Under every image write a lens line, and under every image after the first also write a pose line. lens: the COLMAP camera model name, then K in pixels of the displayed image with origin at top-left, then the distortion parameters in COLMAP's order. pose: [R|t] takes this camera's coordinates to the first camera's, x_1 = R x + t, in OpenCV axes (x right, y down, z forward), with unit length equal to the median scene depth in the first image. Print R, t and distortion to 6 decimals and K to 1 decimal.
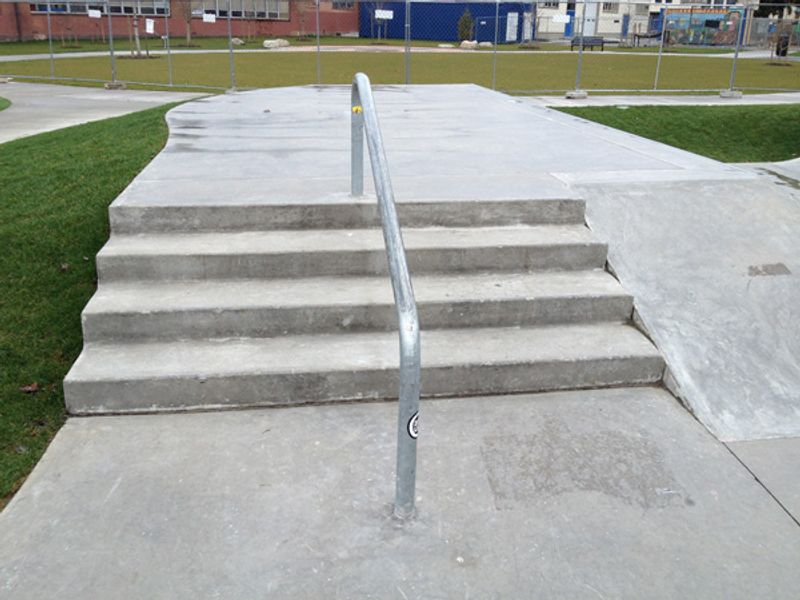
lens RADIAL K [[808.9, 0, 400.0], [0, 808.9, 300.0], [0, 0, 1]] dist [0.106012, -0.232755]
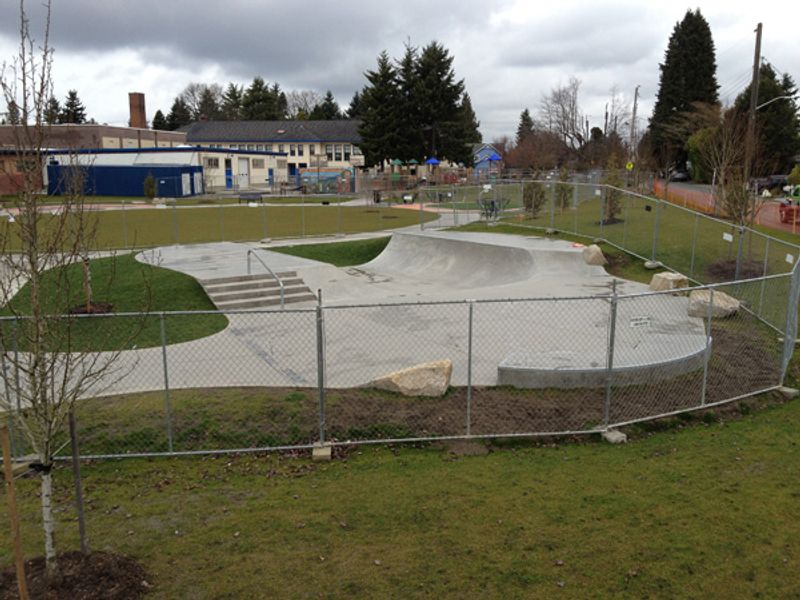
lens RADIAL K [[812.7, 0, 400.0], [0, 812.7, 300.0], [0, 0, 1]] dist [0.088149, -0.003340]
pose [[0.913221, -0.093504, 0.396590, -0.099228], [0.154246, 0.980211, -0.124076, 0.064327], [-0.377141, 0.174481, 0.909572, -0.312517]]
